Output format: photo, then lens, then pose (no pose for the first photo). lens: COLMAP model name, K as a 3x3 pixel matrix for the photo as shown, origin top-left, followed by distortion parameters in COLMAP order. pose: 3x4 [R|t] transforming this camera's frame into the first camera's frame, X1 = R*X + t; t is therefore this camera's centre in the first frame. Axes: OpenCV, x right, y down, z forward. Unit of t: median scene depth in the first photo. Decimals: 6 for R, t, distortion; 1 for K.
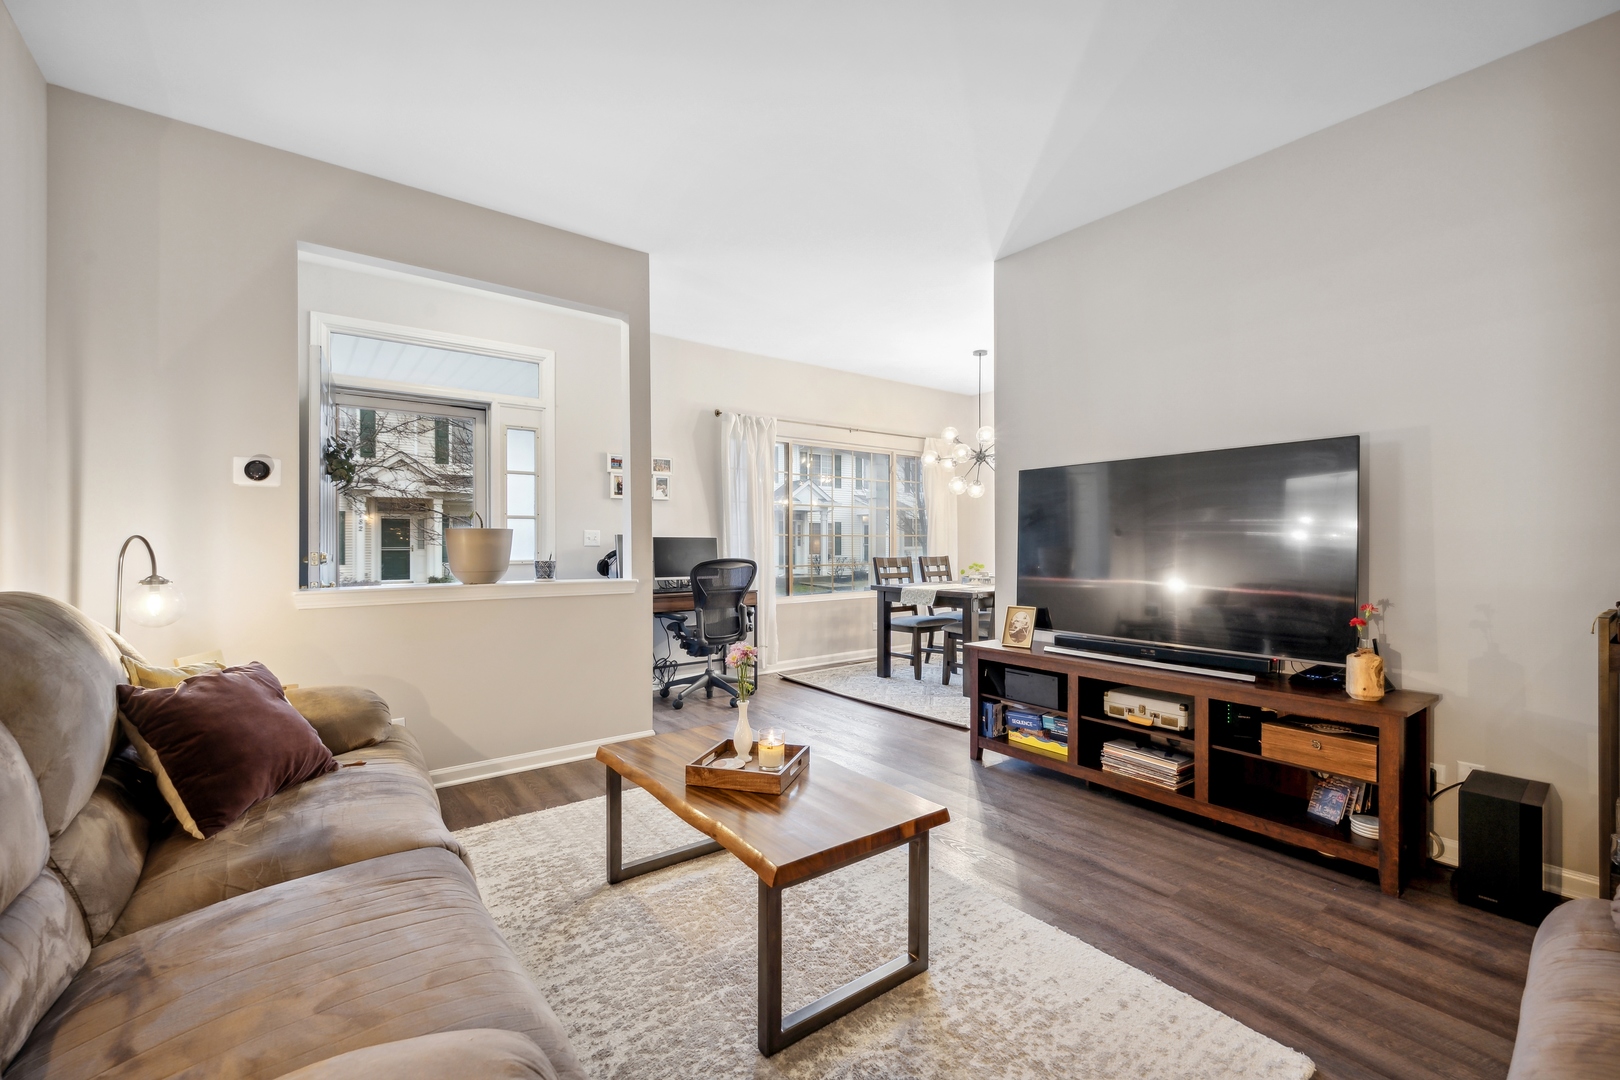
lens RADIAL K [[686.0, 0, 810.0], [0, 686.0, 540.0], [0, 0, 1]] dist [0.000098, -0.000024]
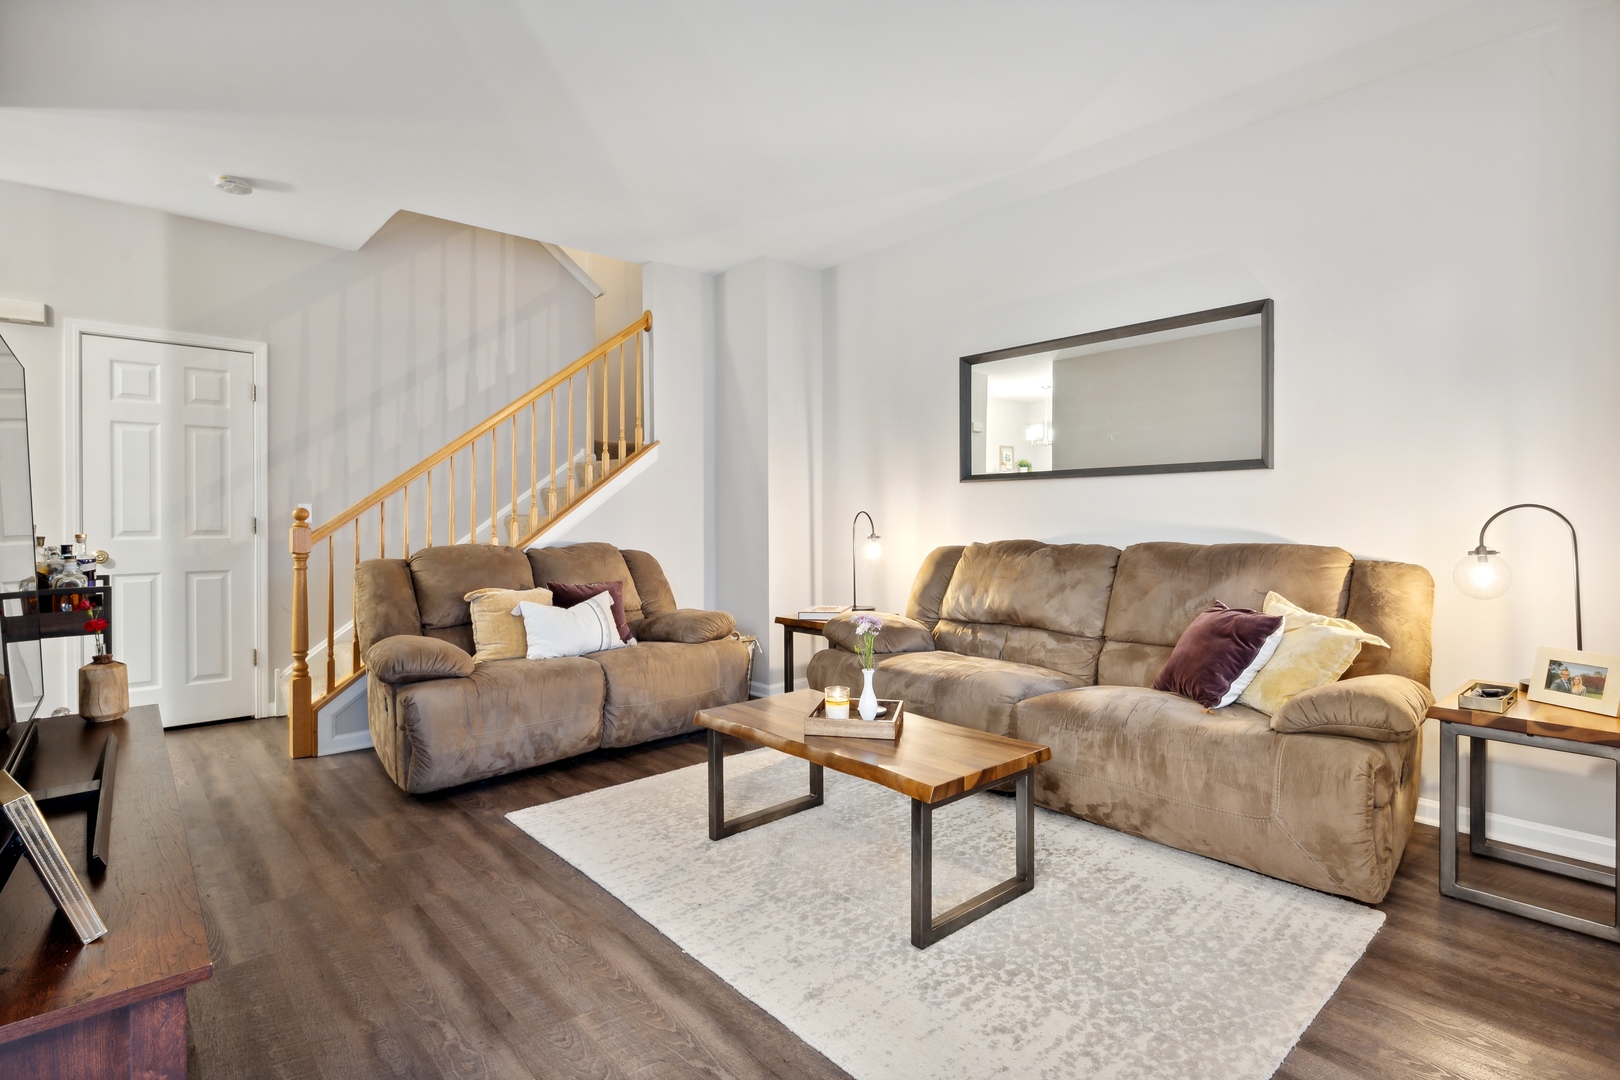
lens RADIAL K [[795.1, 0, 810.6], [0, 795.1, 523.5], [0, 0, 1]] dist [-0.000724, -0.000015]
pose [[-0.996956, 0.005746, -0.077756, 0.045529], [0.005473, 0.999978, 0.003717, 0.006393], [0.077776, 0.003280, -0.996965, 1.247459]]
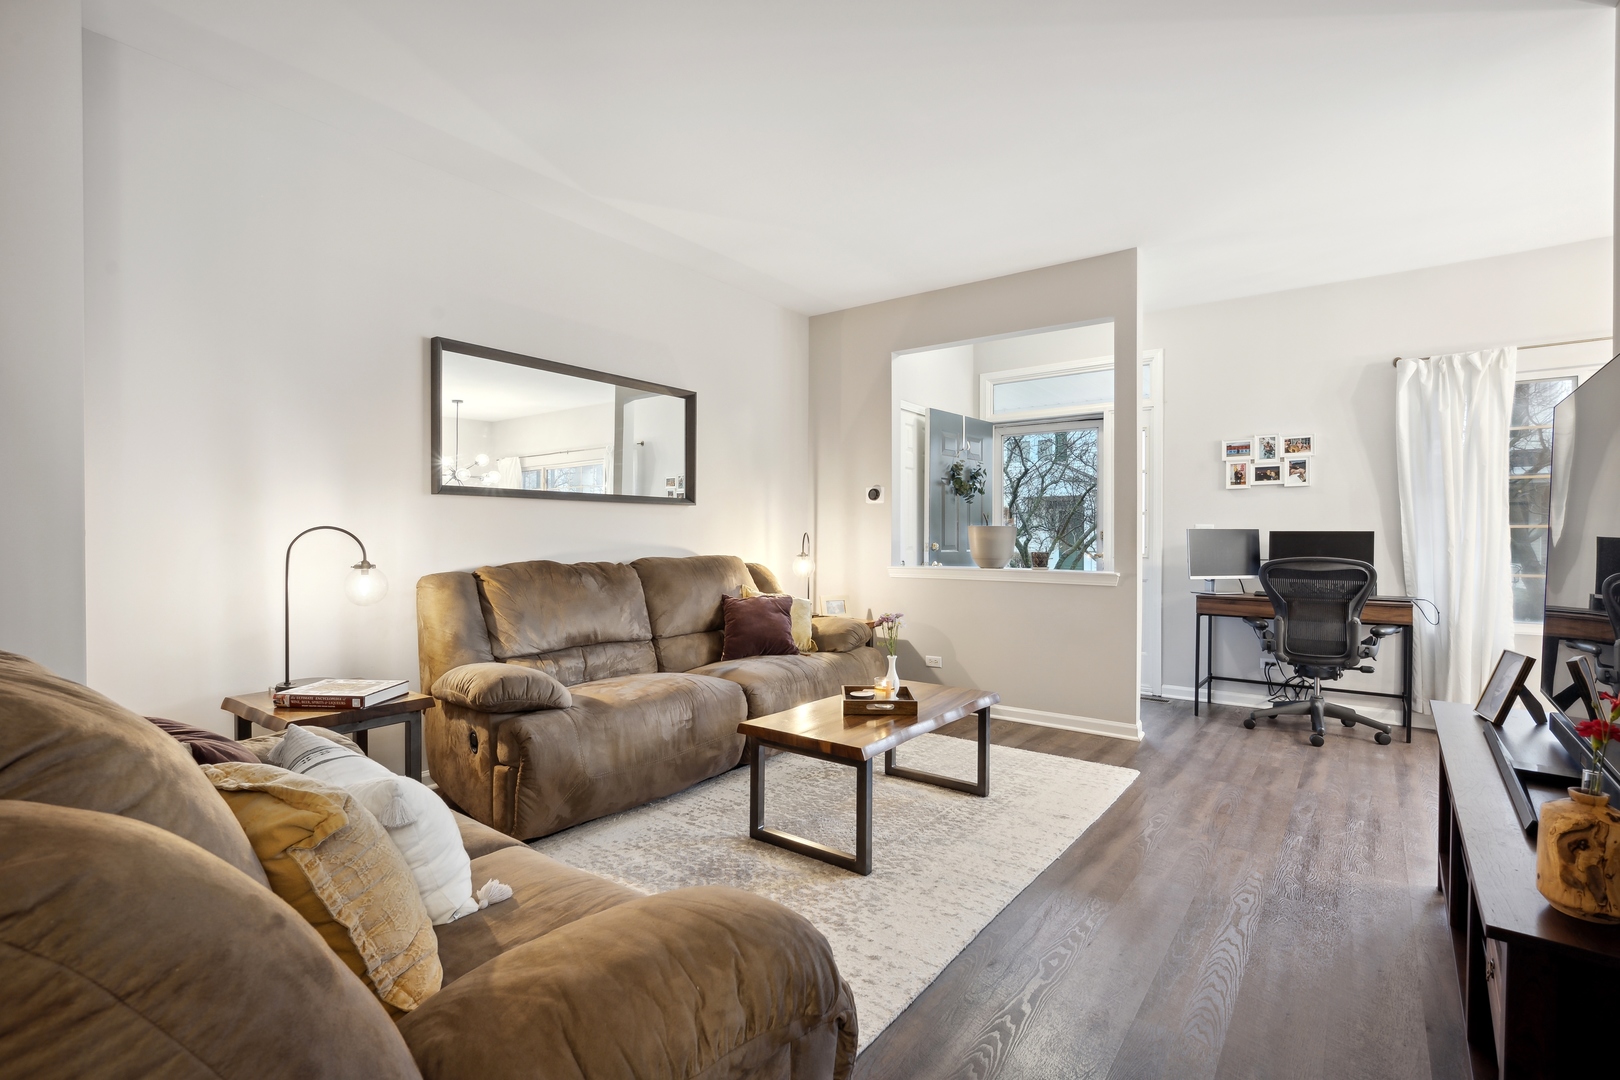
lens RADIAL K [[735.8, 0, 810.0], [0, 735.8, 540.0], [0, 0, 1]] dist [0.000737, -0.000033]
pose [[0.270872, 0.005136, -0.962602, 0.702713], [0.001277, 0.999983, 0.005695, 0.001654], [0.962614, -0.002772, 0.270861, 0.263085]]
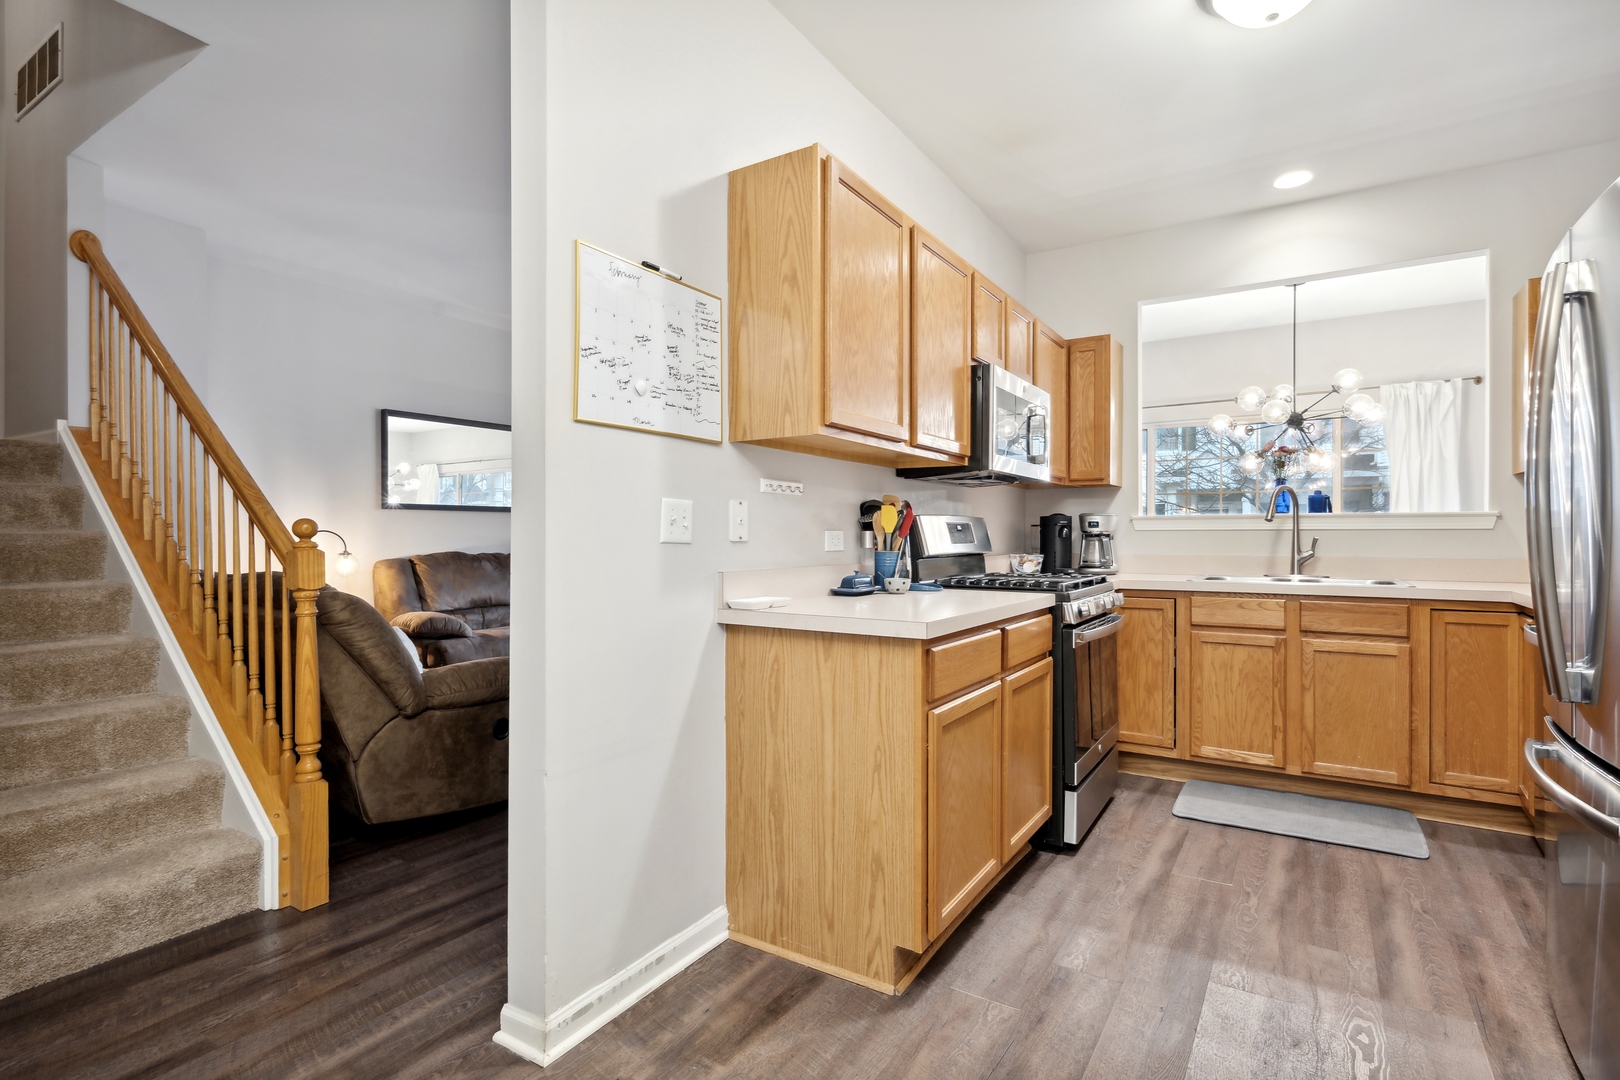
lens RADIAL K [[781.3, 0, 810.0], [0, 781.3, 540.0], [0, 0, 1]] dist [-0.002417, -0.000348]
pose [[0.339019, 0.008130, -0.940744, 1.391036], [0.001855, 0.999955, 0.009310, -0.002541], [0.940778, -0.004901, 0.338989, 0.325524]]
